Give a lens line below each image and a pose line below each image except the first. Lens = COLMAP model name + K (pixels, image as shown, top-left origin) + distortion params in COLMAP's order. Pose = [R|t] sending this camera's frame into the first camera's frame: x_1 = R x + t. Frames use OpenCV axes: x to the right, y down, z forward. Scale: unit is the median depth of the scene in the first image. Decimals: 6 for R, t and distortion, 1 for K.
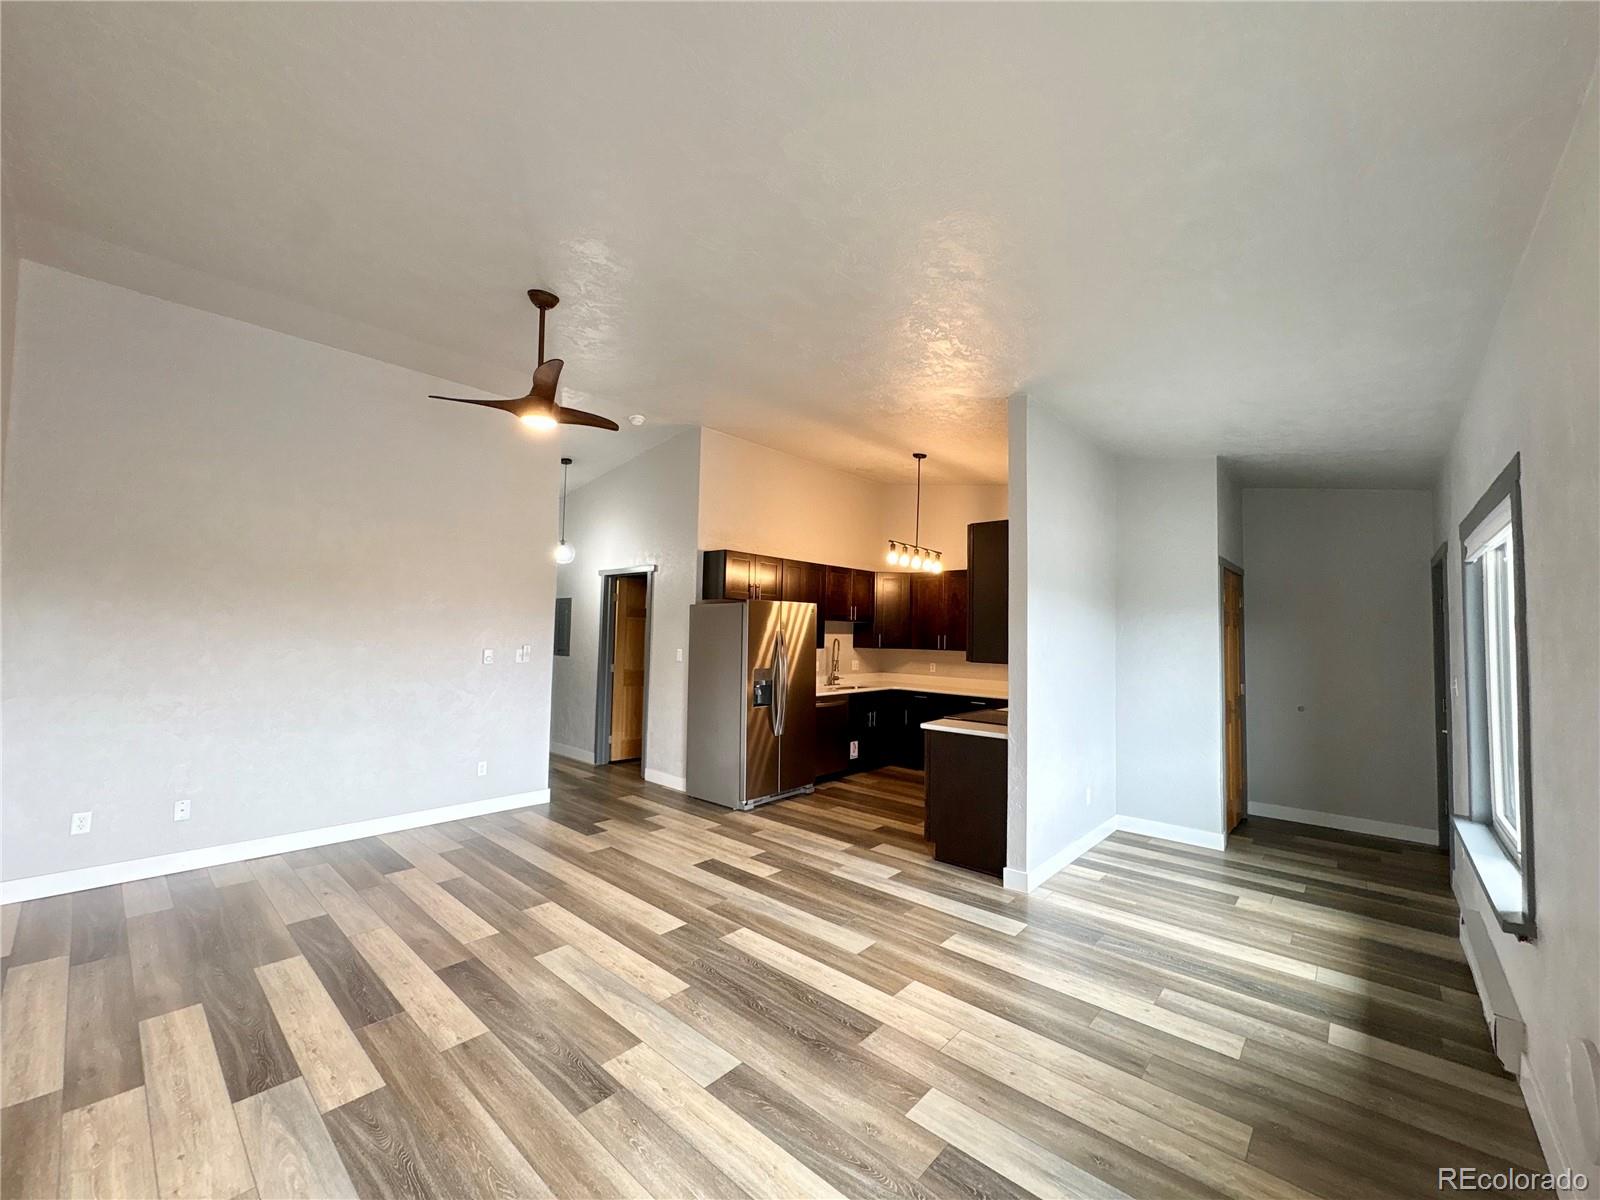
lens RADIAL K [[636.5, 0, 798.9], [0, 636.5, 604.3], [0, 0, 1]] dist [0.001765, 0.000149]
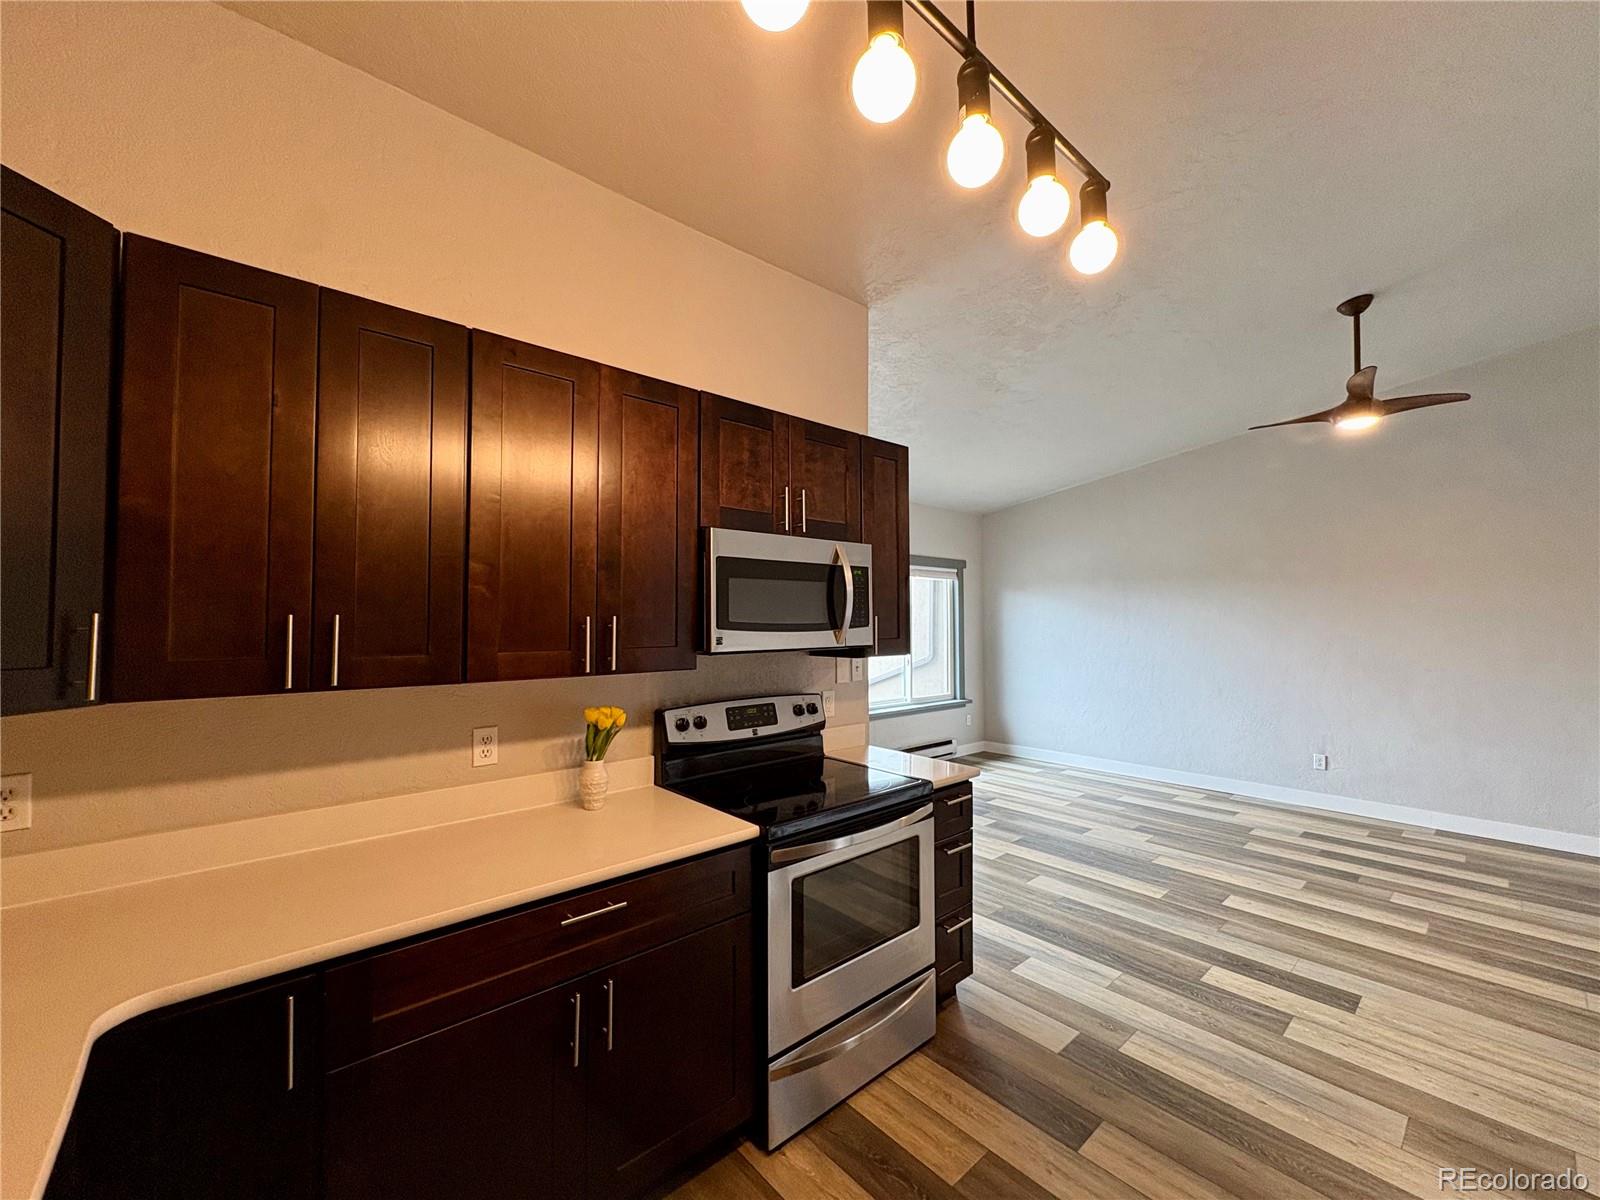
lens RADIAL K [[634.1, 0, 799.3], [0, 634.1, 601.9], [0, 0, 1]] dist [0.000627, -0.000949]
pose [[-0.992631, -0.015180, 0.120222, 0.284548], [-0.023891, 0.997165, -0.071349, 0.080032], [-0.118798, -0.073695, -0.990180, 1.583735]]
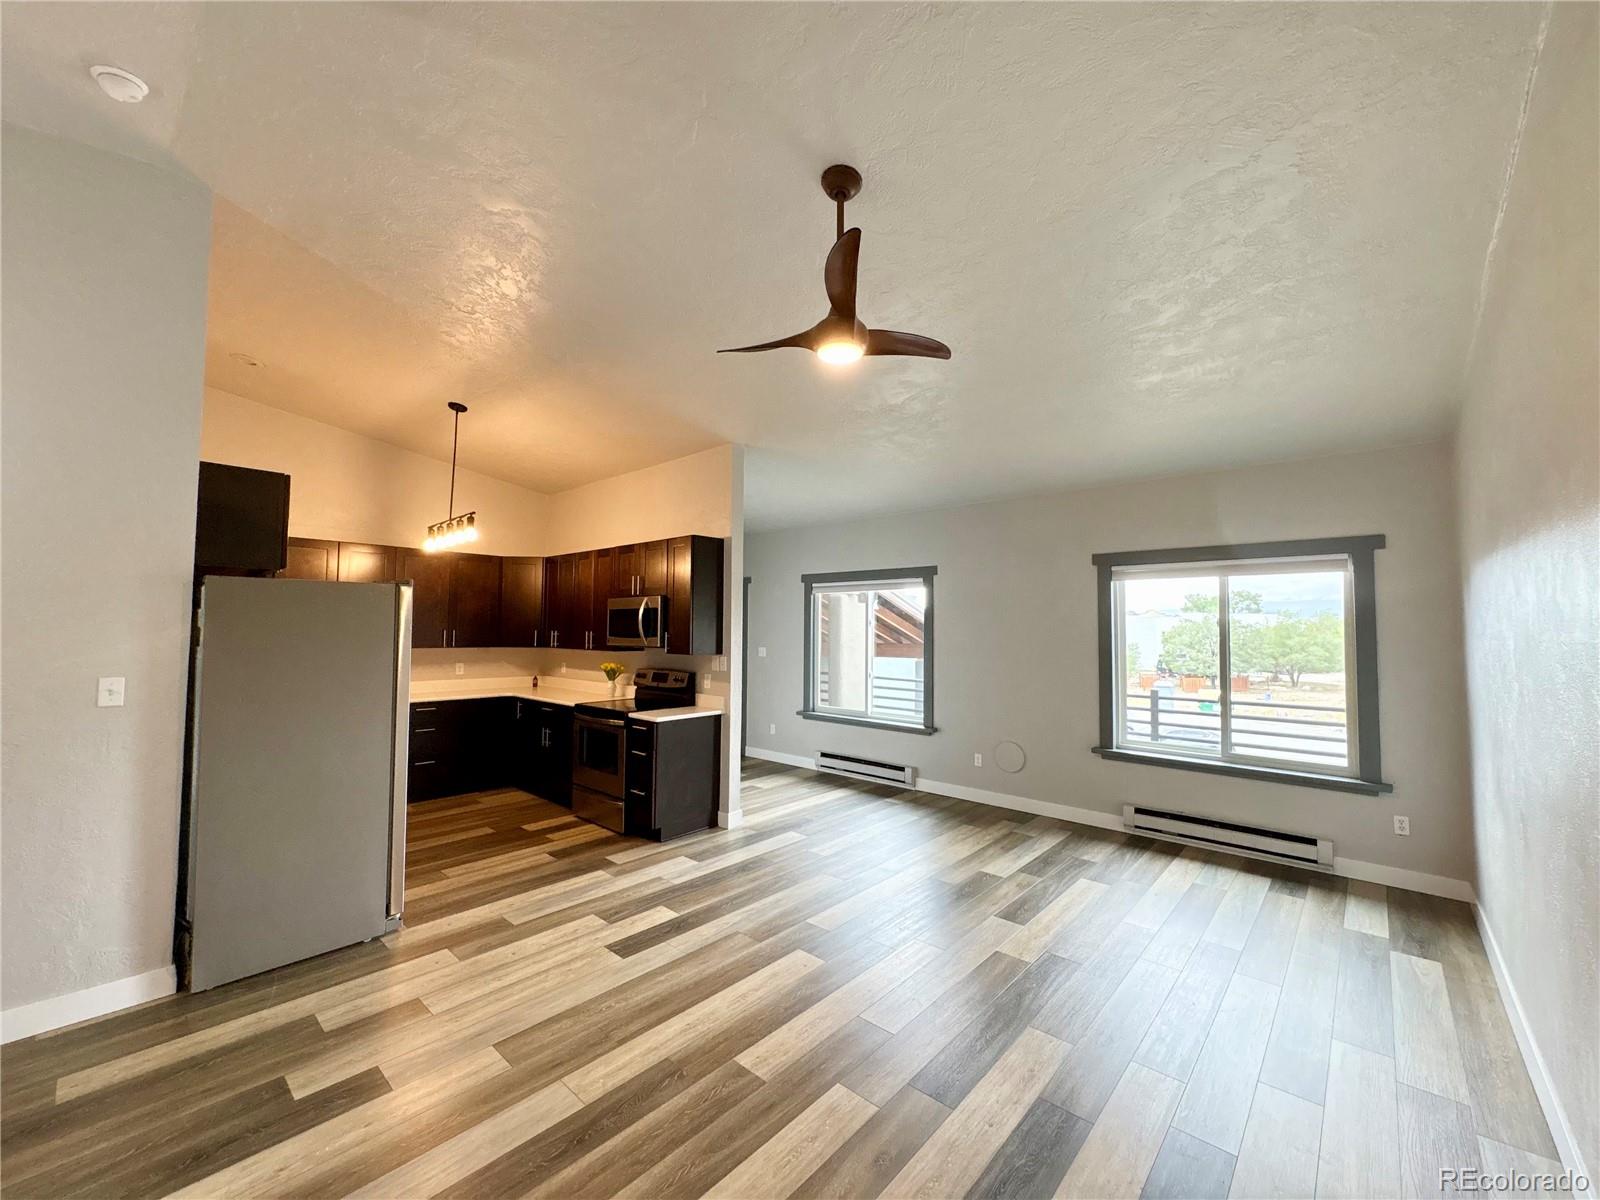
lens RADIAL K [[634.1, 0, 799.3], [0, 634.1, 601.9], [0, 0, 1]] dist [0.000627, -0.000949]
pose [[0.003367, 0.023982, 0.999707, -0.834408], [-0.052735, 0.998326, -0.023771, 0.010916], [-0.998603, -0.052639, 0.004626, 0.762743]]
